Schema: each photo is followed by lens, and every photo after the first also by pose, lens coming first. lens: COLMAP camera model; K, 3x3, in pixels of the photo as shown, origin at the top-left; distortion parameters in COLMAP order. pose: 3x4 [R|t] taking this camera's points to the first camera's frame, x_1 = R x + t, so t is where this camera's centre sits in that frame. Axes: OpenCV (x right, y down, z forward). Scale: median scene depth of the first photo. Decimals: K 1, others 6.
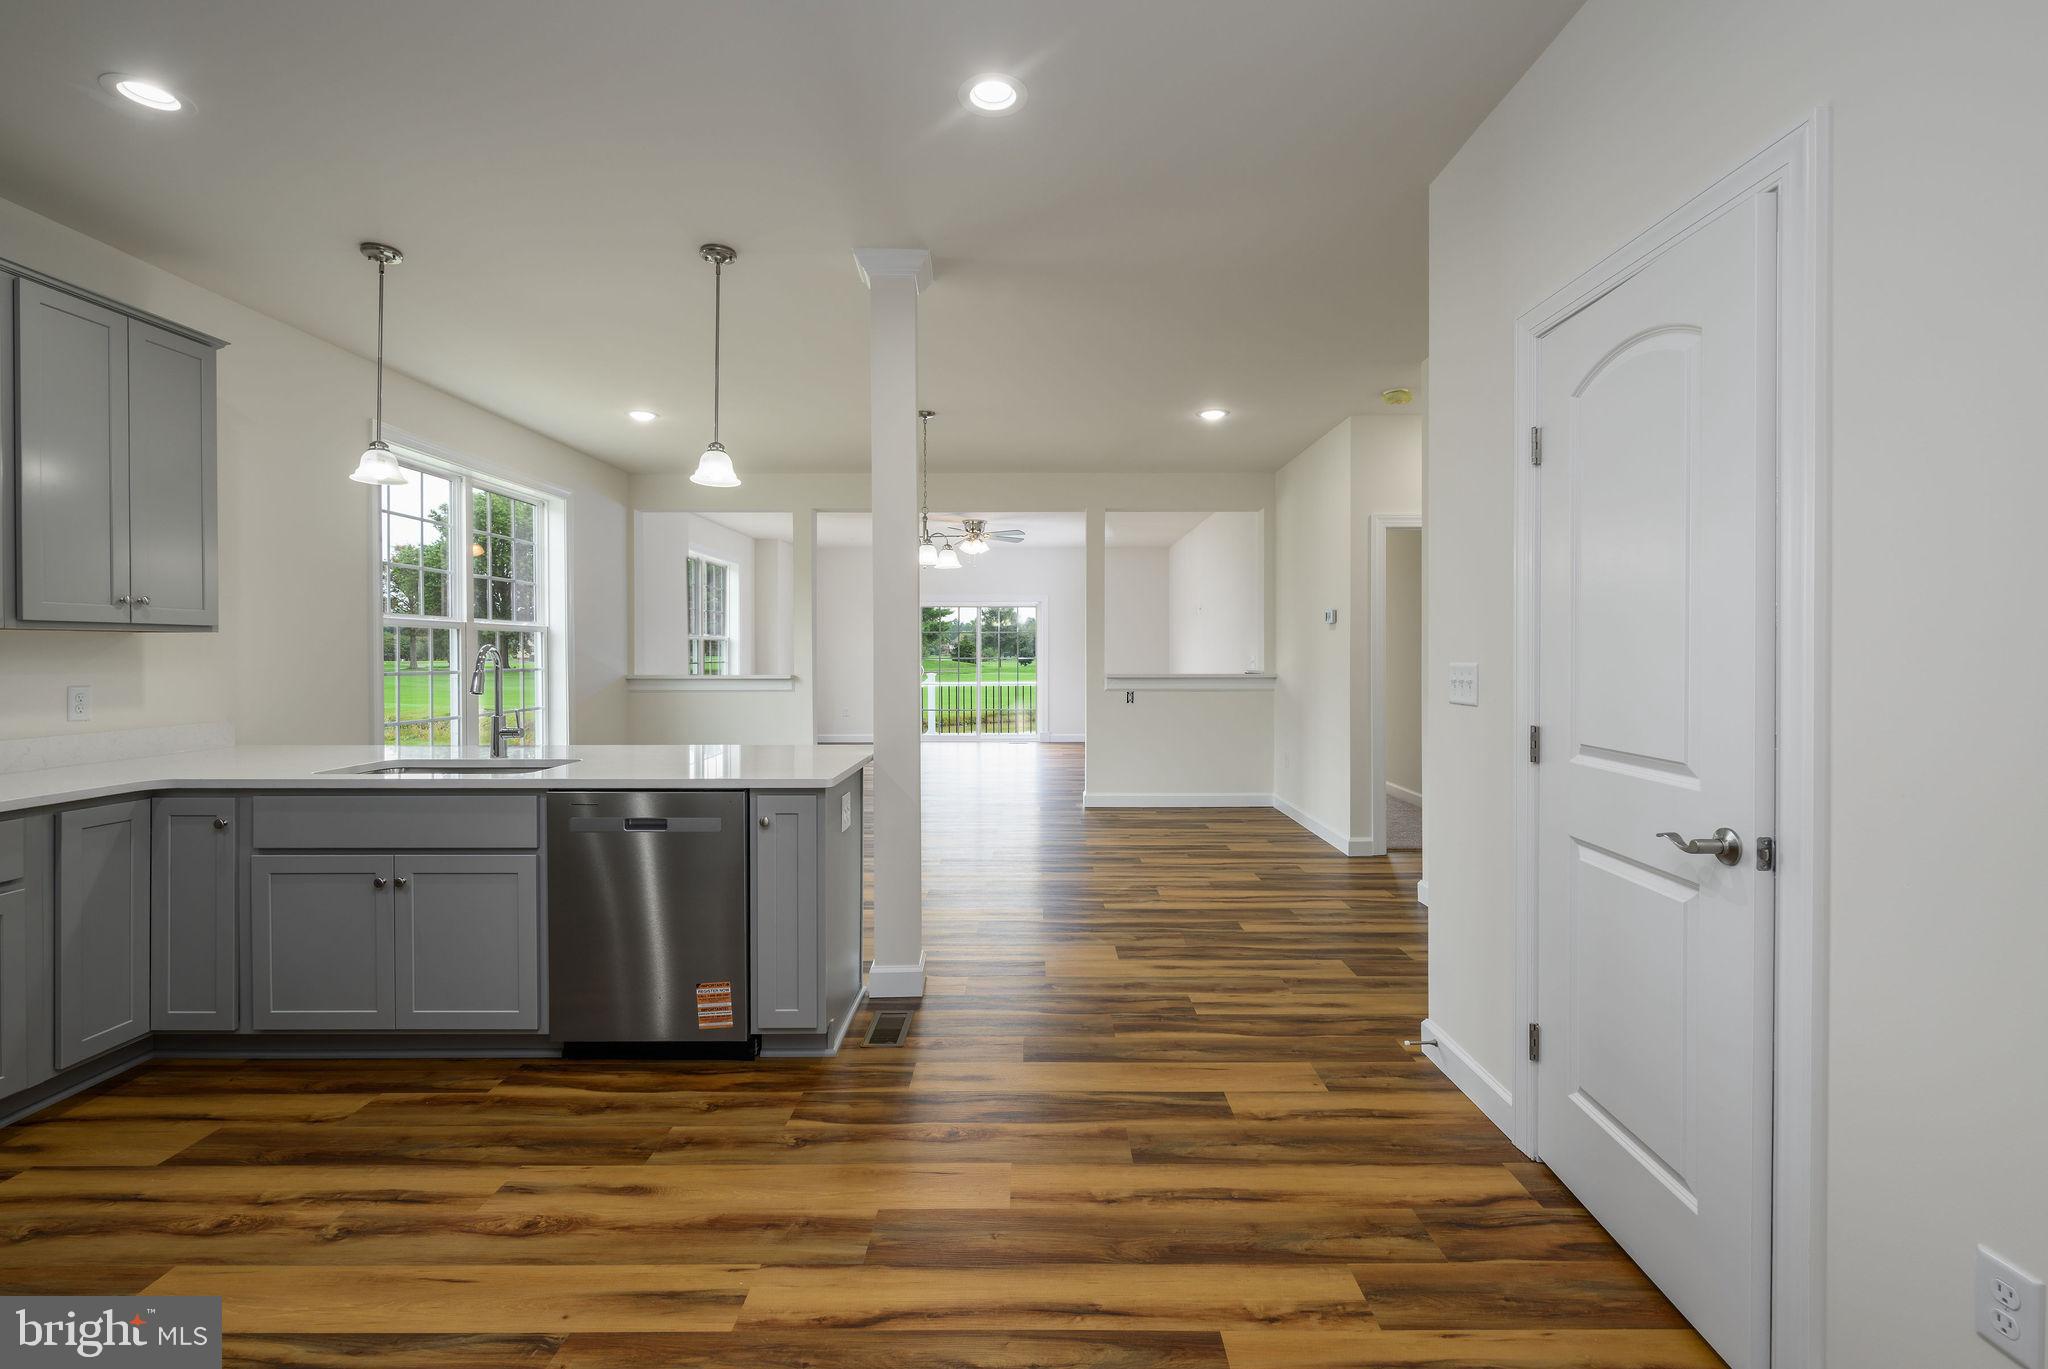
lens RADIAL K [[890.4, 0, 1018.7], [0, 890.4, 664.7], [0, 0, 1]] dist [-0.000318, -0.000180]
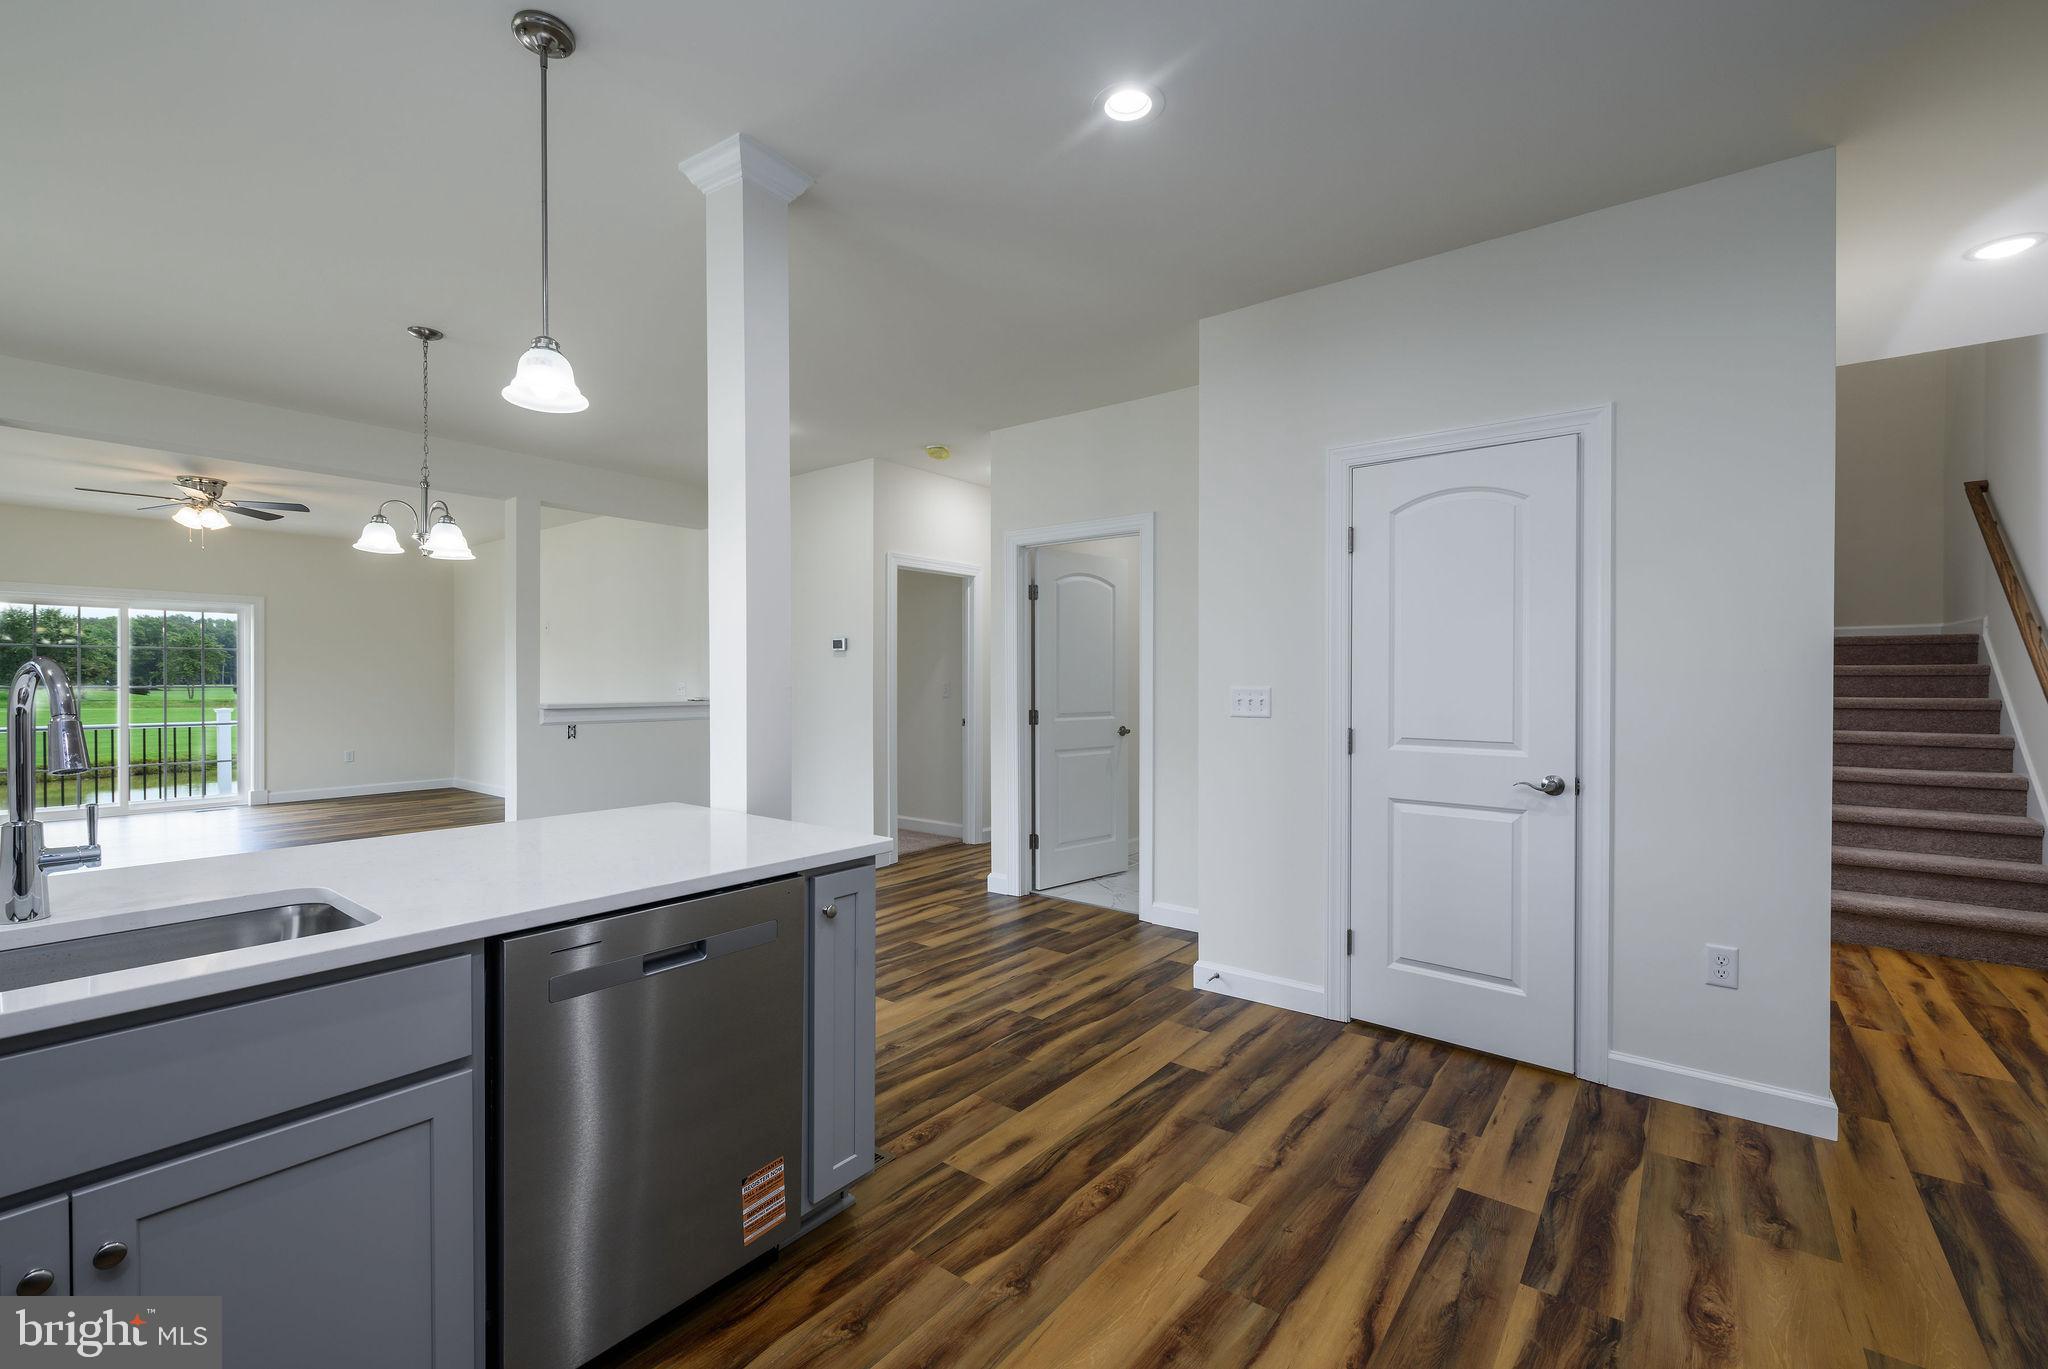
lens RADIAL K [[890.4, 0, 1011.7], [0, 890.4, 680.3], [0, 0, 1]] dist [-0.000318, -0.000180]
pose [[0.612325, -0.002110, 0.790603, -0.788065], [0.010079, 0.999936, -0.005138, -0.008145], [-0.790542, 0.011115, 0.612307, 0.446851]]
